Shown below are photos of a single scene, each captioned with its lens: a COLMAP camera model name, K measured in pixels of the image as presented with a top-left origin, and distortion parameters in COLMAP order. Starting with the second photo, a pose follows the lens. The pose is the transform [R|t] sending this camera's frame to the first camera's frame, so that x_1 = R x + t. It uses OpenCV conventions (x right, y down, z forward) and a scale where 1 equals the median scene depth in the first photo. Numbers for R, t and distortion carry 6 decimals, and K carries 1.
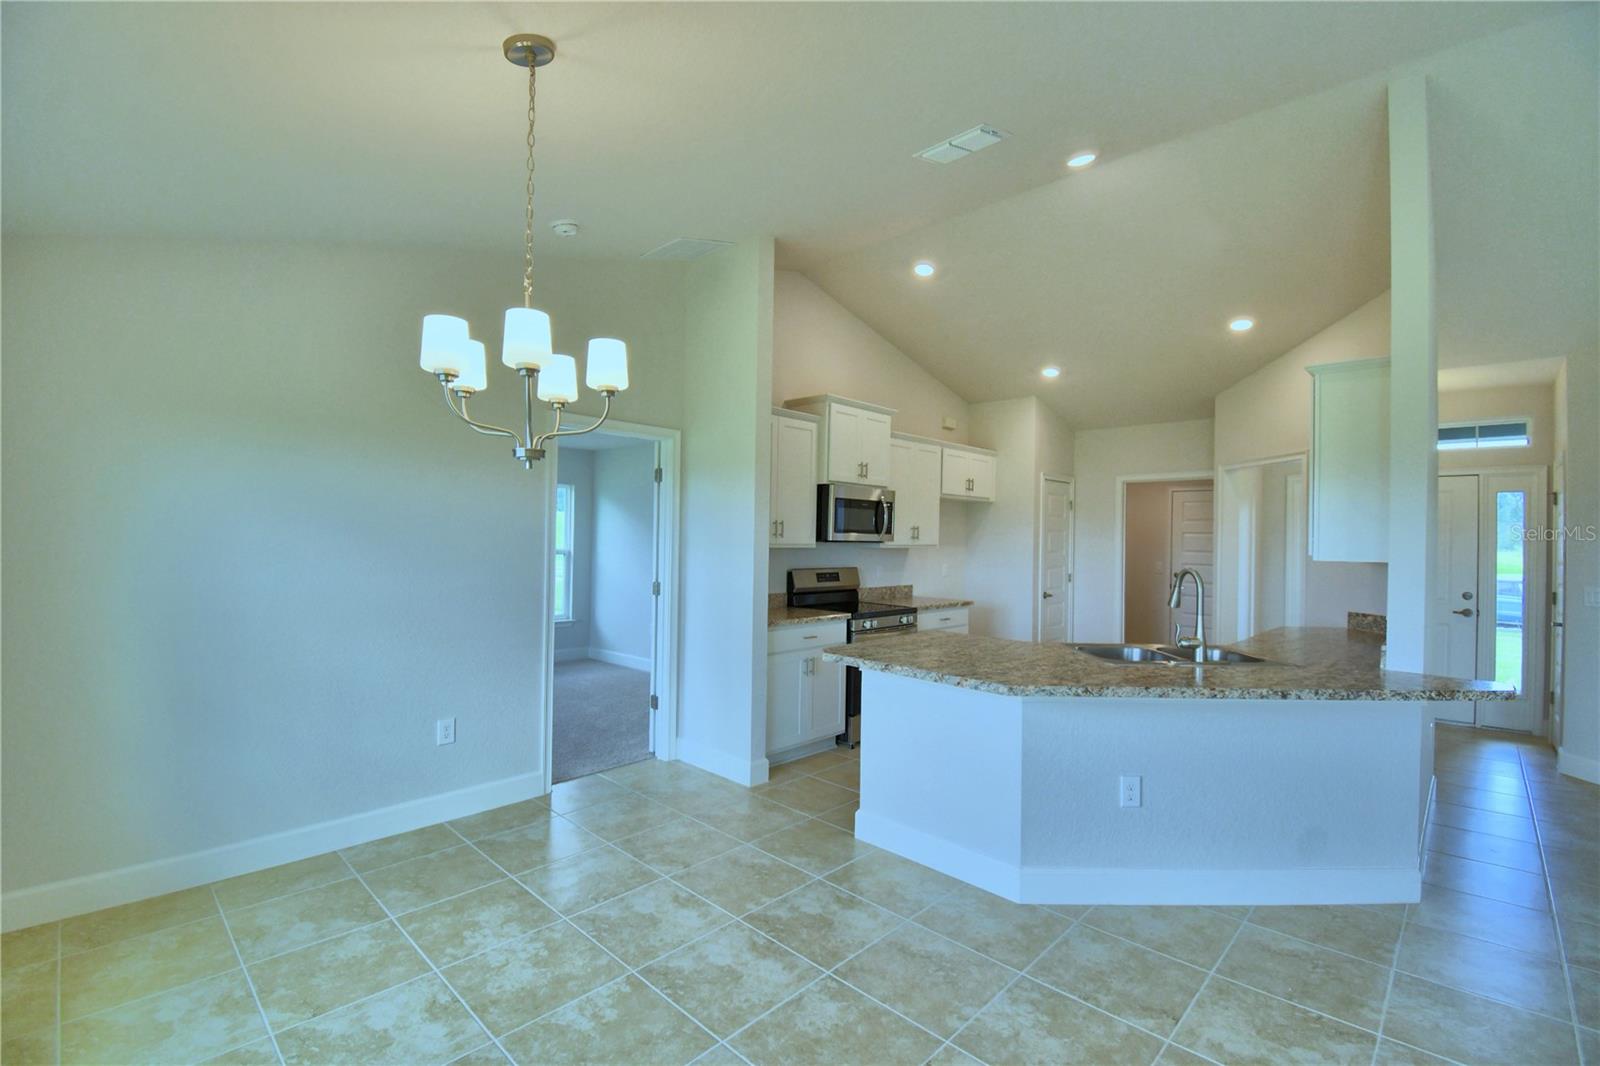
lens RADIAL K [[698.9, 0, 800.0], [0, 698.9, 533.0], [0, 0, 1]] dist [0.018716, -0.024937]
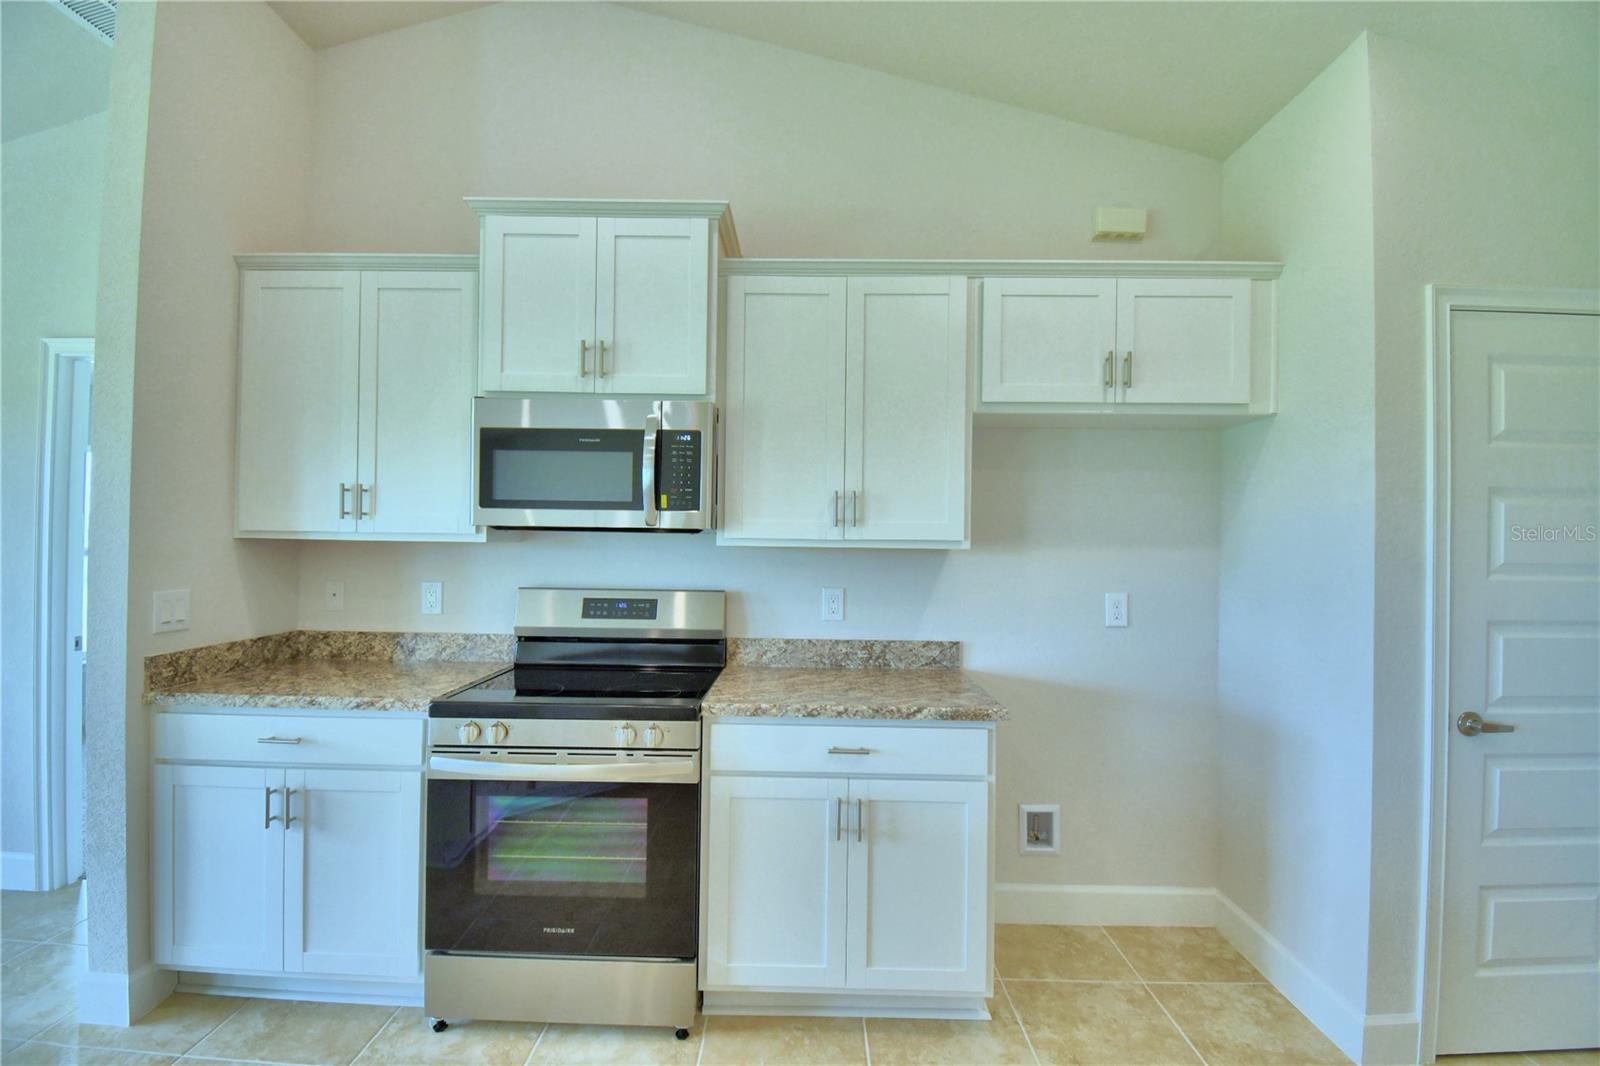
lens RADIAL K [[698.9, 0, 800.0], [0, 698.9, 533.0], [0, 0, 1]] dist [0.018716, -0.024937]
pose [[0.683116, -0.014170, -0.730173, 0.409262], [0.002937, 0.999857, -0.016656, 0.018696], [0.730304, 0.009234, 0.683059, 0.682296]]
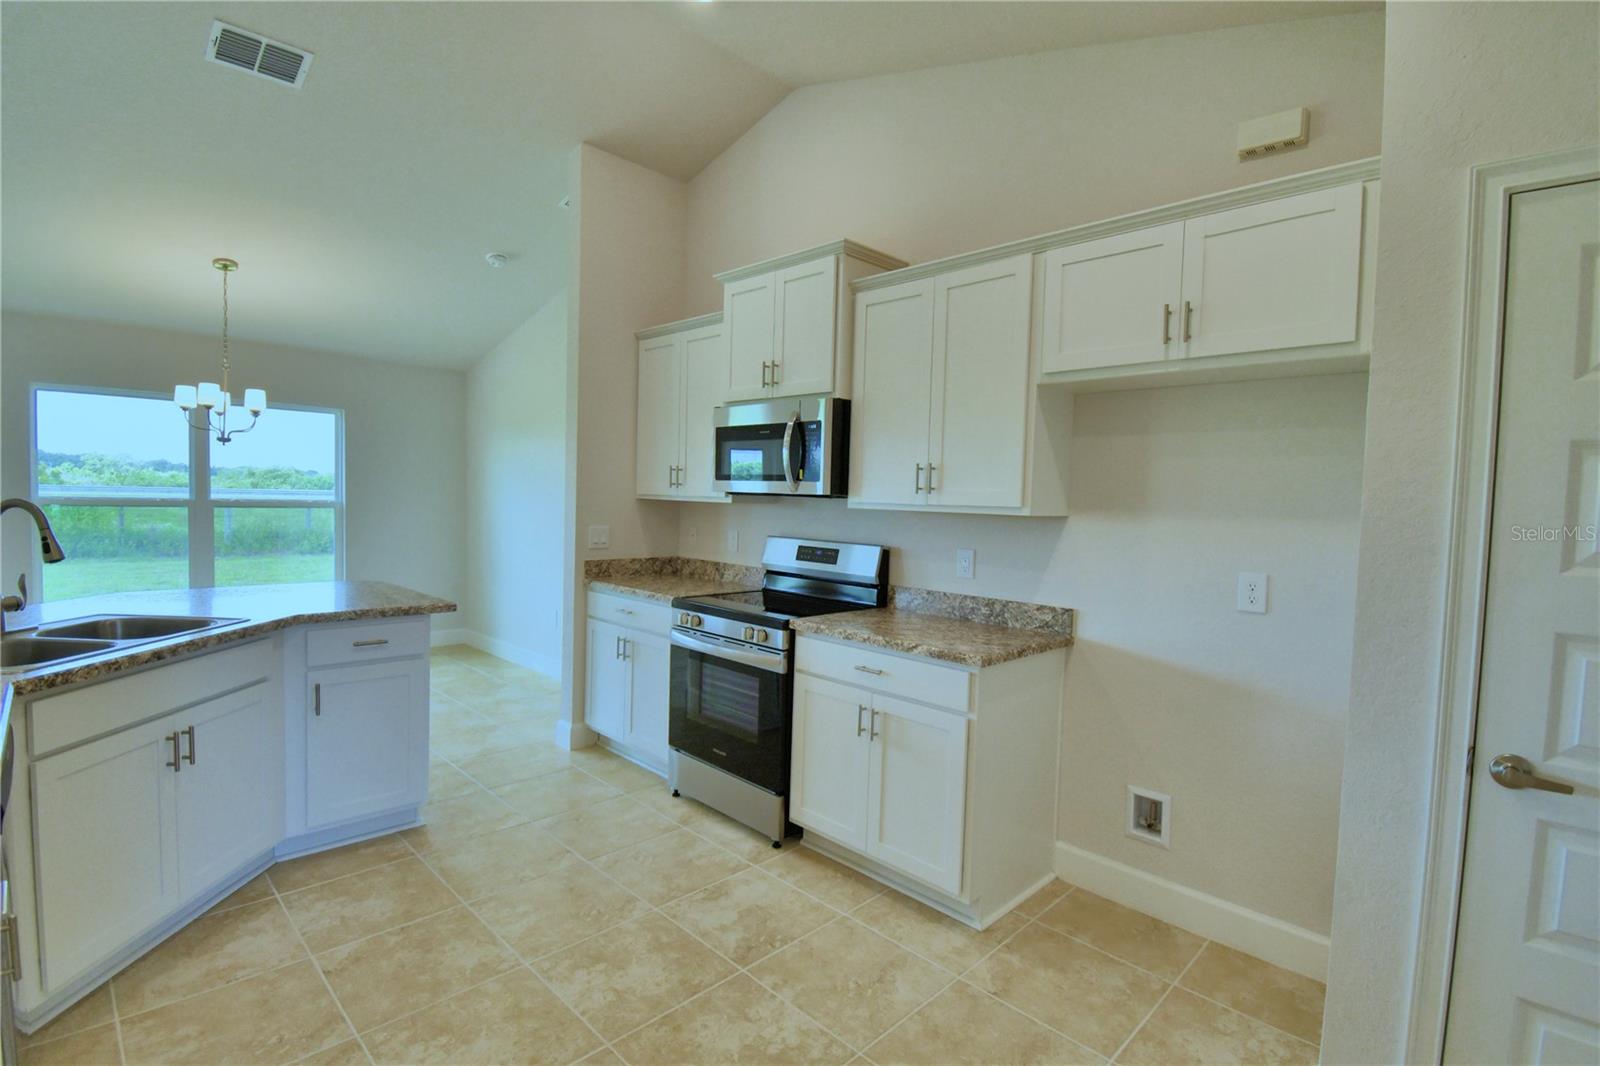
lens RADIAL K [[750.2, 0, 800.0], [0, 750.2, 533.0], [0, 0, 1]] dist [0.020183, -0.025887]
pose [[-0.017001, 0.032663, -0.999322, 0.622598], [-0.021973, 0.999213, 0.033033, 0.019881], [0.999614, 0.022519, -0.016270, 0.882173]]
